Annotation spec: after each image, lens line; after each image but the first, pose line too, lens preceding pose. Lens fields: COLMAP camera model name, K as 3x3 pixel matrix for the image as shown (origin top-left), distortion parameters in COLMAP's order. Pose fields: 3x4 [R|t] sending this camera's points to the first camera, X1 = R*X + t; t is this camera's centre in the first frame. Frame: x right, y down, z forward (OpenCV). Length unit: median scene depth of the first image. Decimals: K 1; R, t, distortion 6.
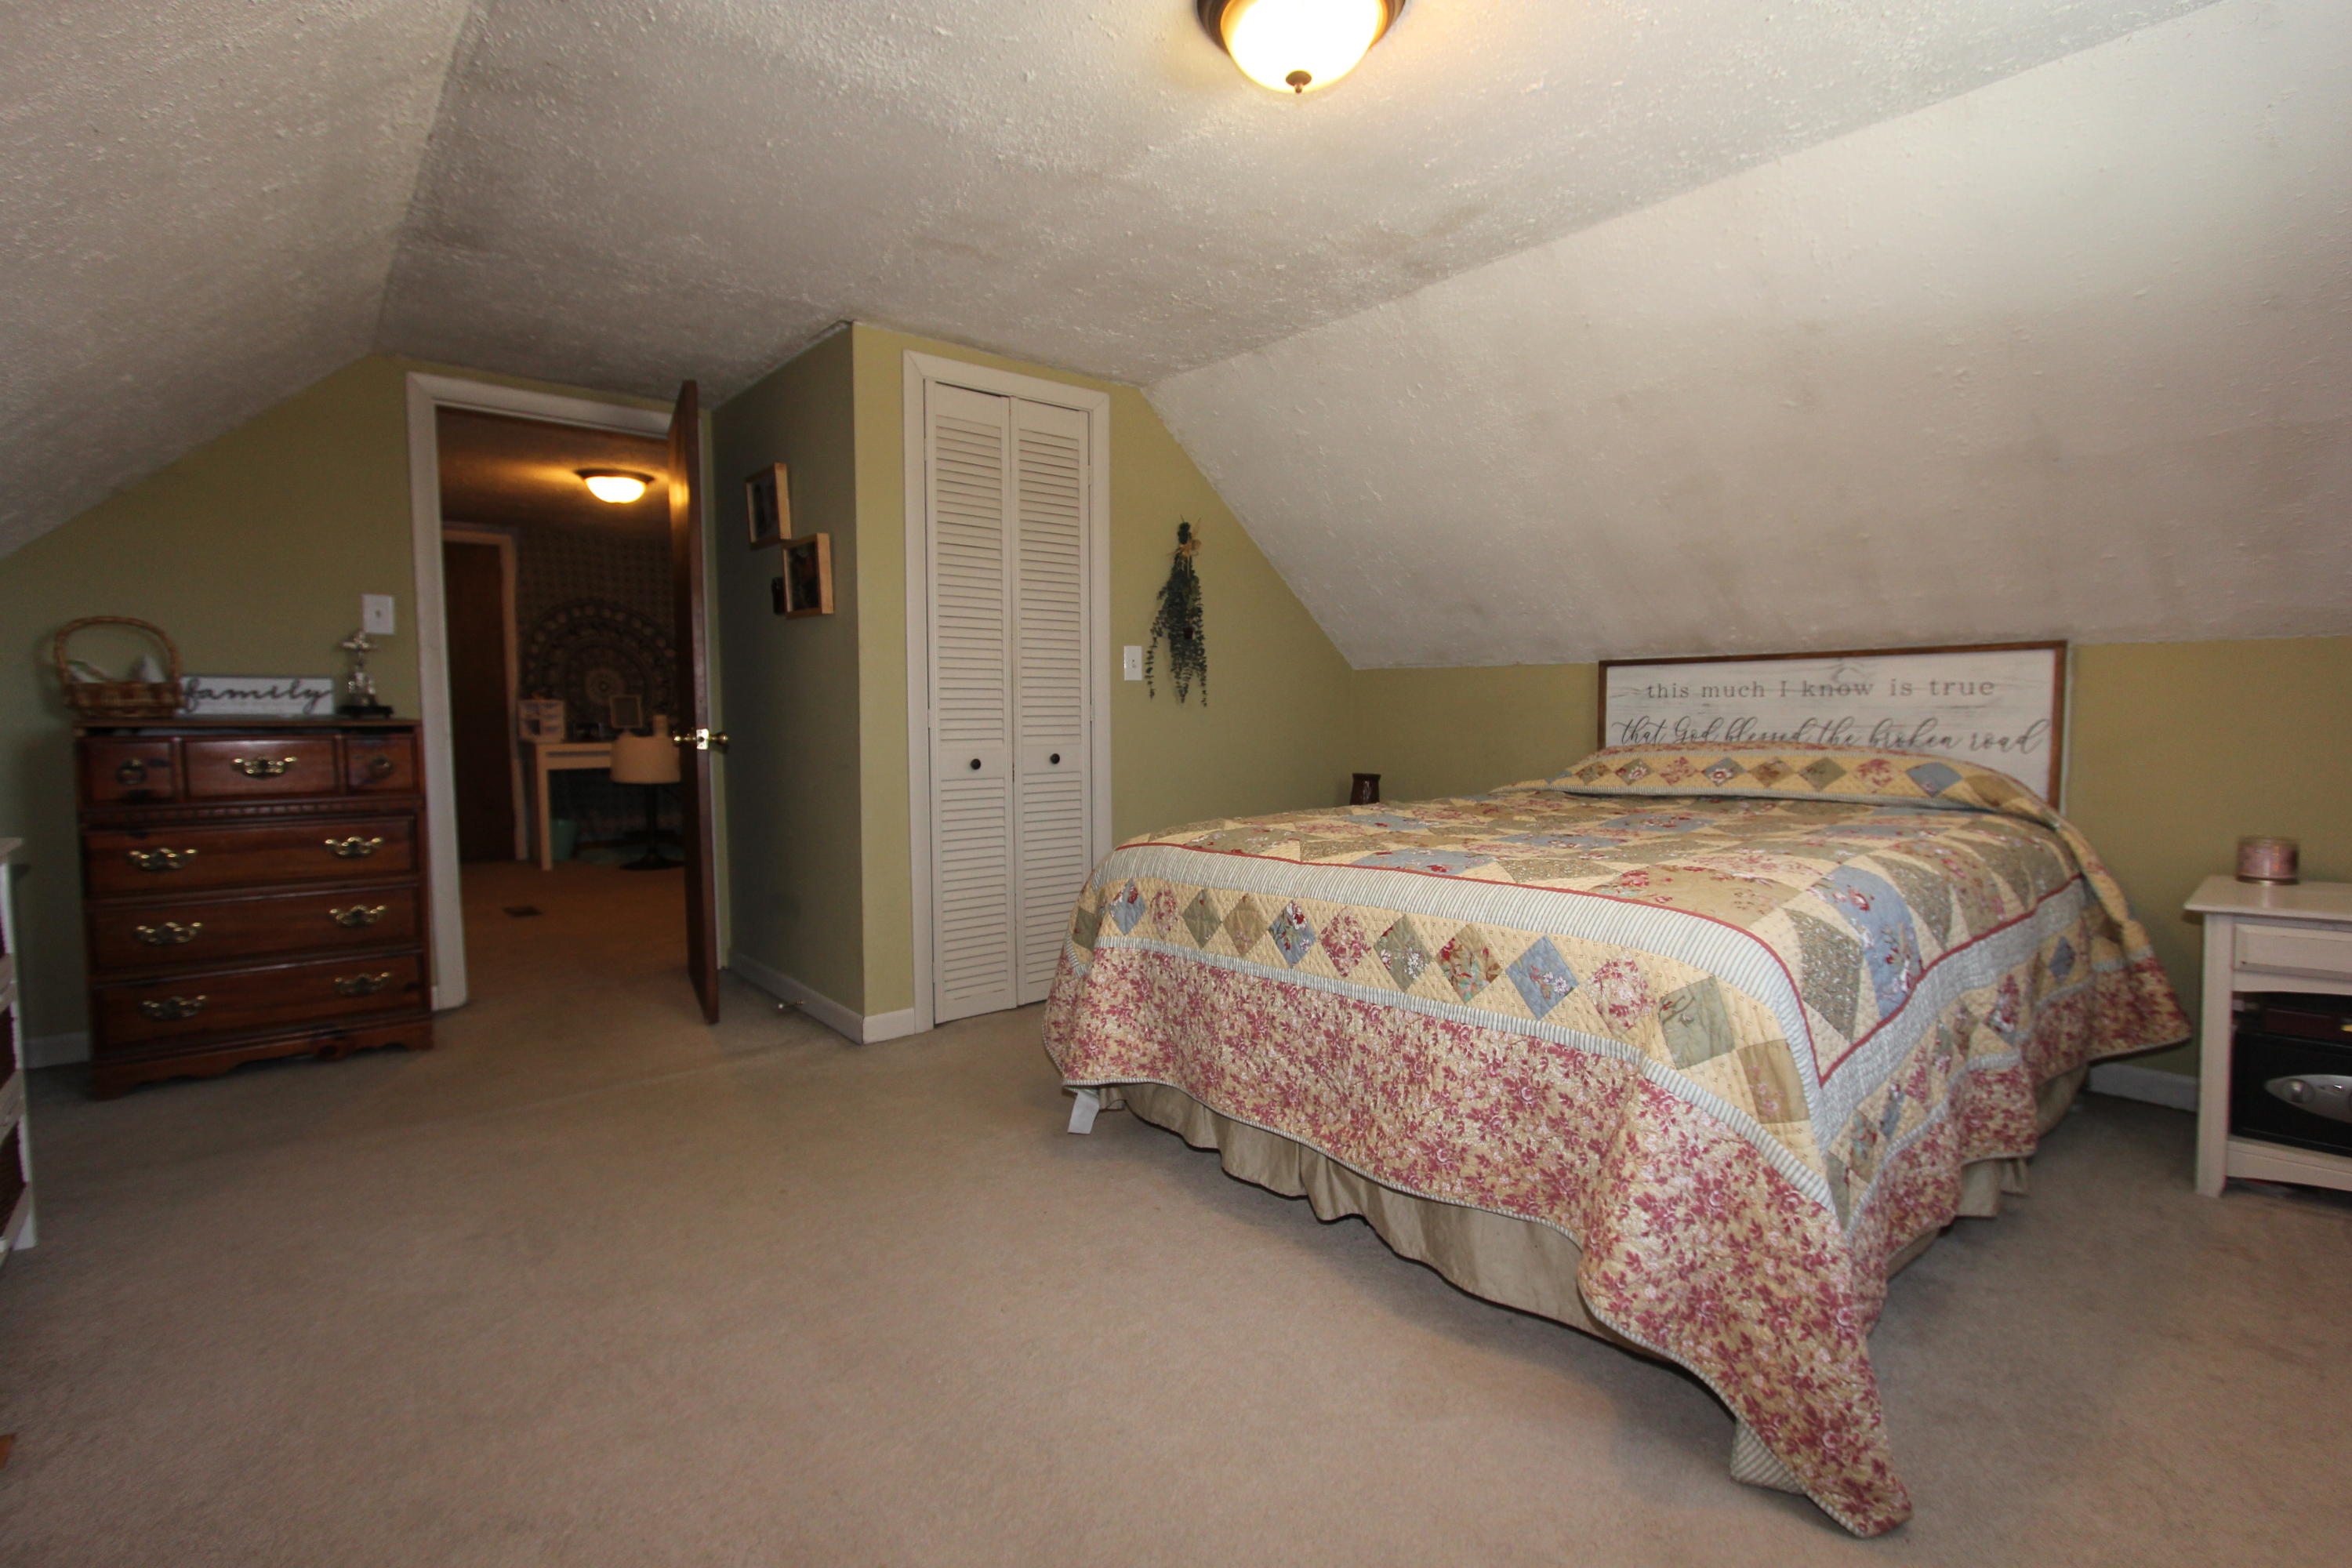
lens RADIAL K [[1097.2, 0, 1188.1], [0, 1097.2, 791.7], [0, 0, 1]] dist [-0.001285, -0.000094]
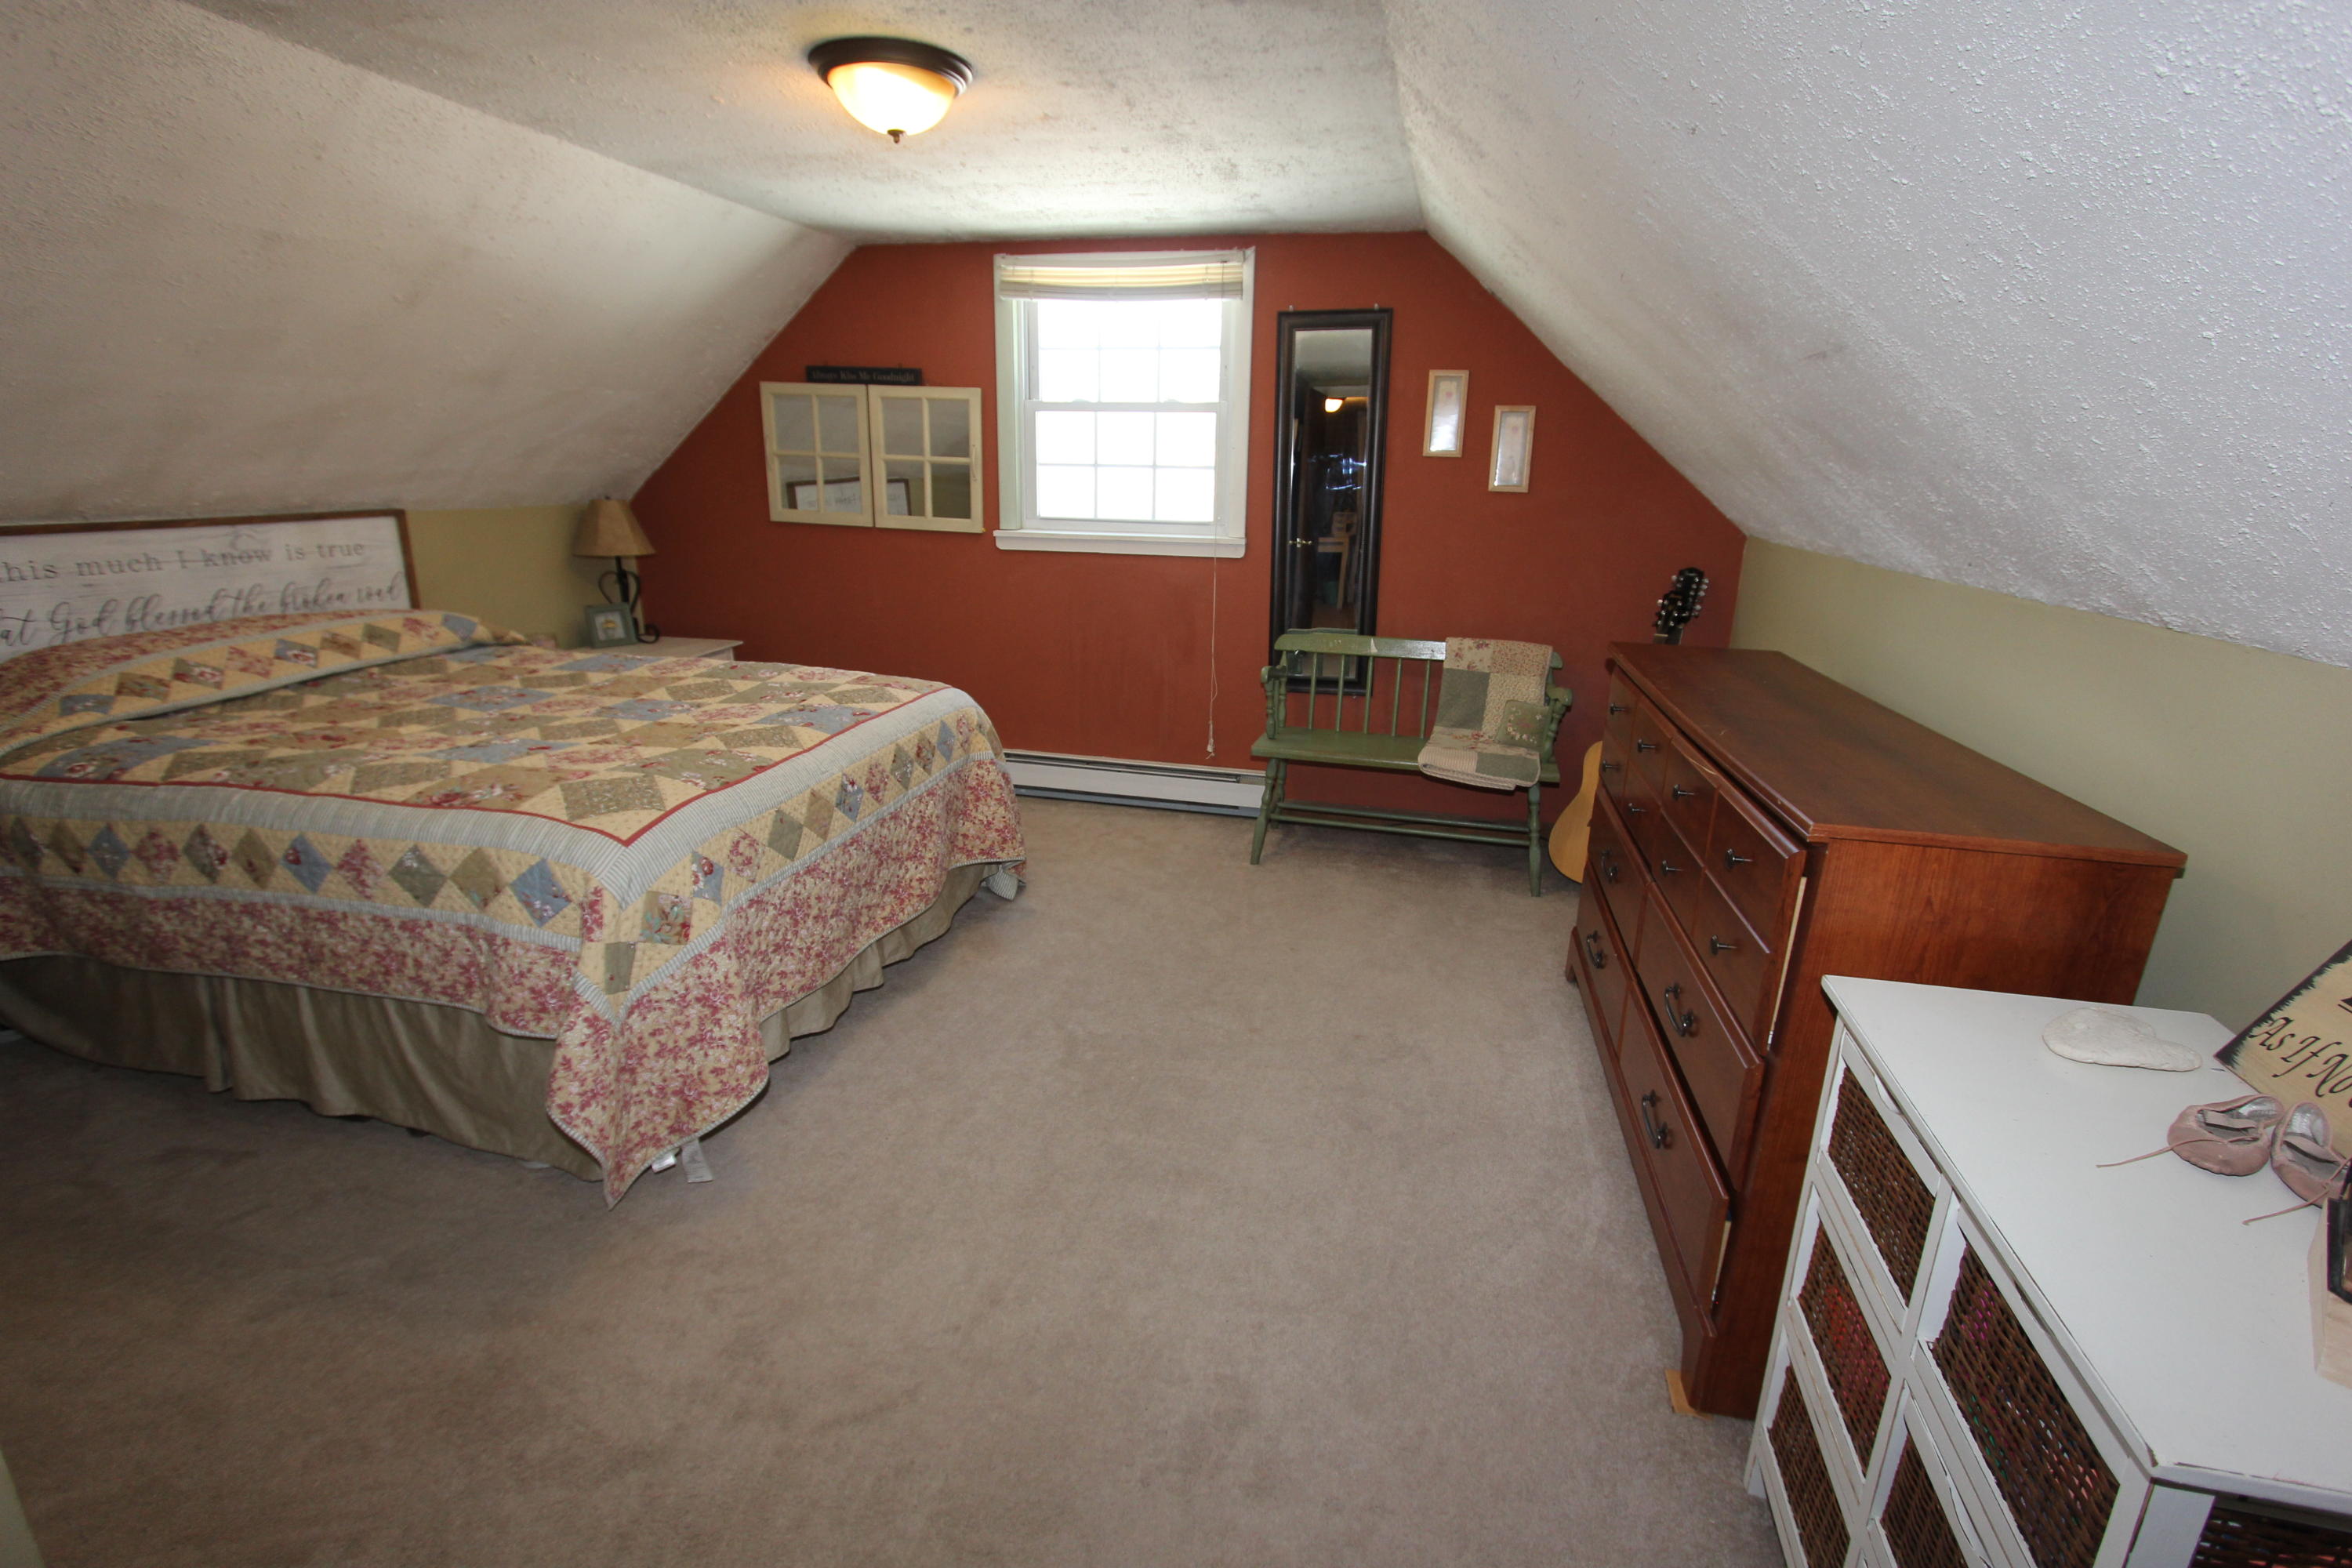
lens RADIAL K [[1098.1, 0, 1190.2], [0, 1098.1, 794.4], [0, 0, 1]] dist [-0.003228, 0.001147]
pose [[-0.584564, -0.241137, 0.774686, -0.763406], [0.043696, 0.944071, 0.326834, -0.185934], [-0.810170, 0.224906, -0.541333, 0.933923]]
